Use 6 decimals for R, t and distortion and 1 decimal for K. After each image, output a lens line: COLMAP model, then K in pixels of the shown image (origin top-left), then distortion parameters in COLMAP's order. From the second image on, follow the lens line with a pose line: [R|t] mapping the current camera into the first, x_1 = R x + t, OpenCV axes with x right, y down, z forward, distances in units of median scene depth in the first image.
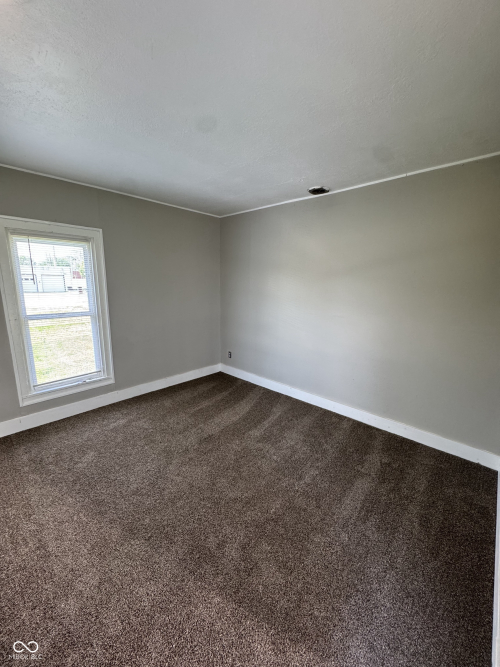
lens RADIAL K [[265.9, 0, 249.3], [0, 265.9, 332.6], [0, 0, 1]] dist [-0.003958, -0.000536]
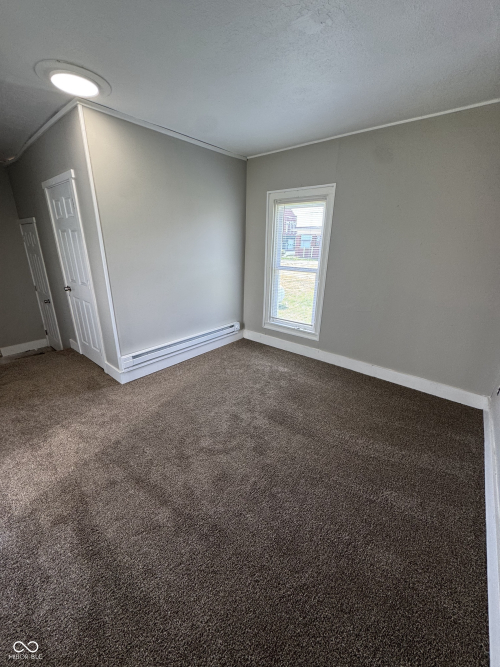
lens RADIAL K [[265.9, 0, 249.0], [0, 265.9, 333.9], [0, 0, 1]] dist [-0.003958, -0.000536]
pose [[0.070353, 0.316822, -0.945872, 0.504352], [-0.200324, 0.933392, 0.297742, -0.104241], [0.977200, 0.168534, 0.129134, 0.662406]]
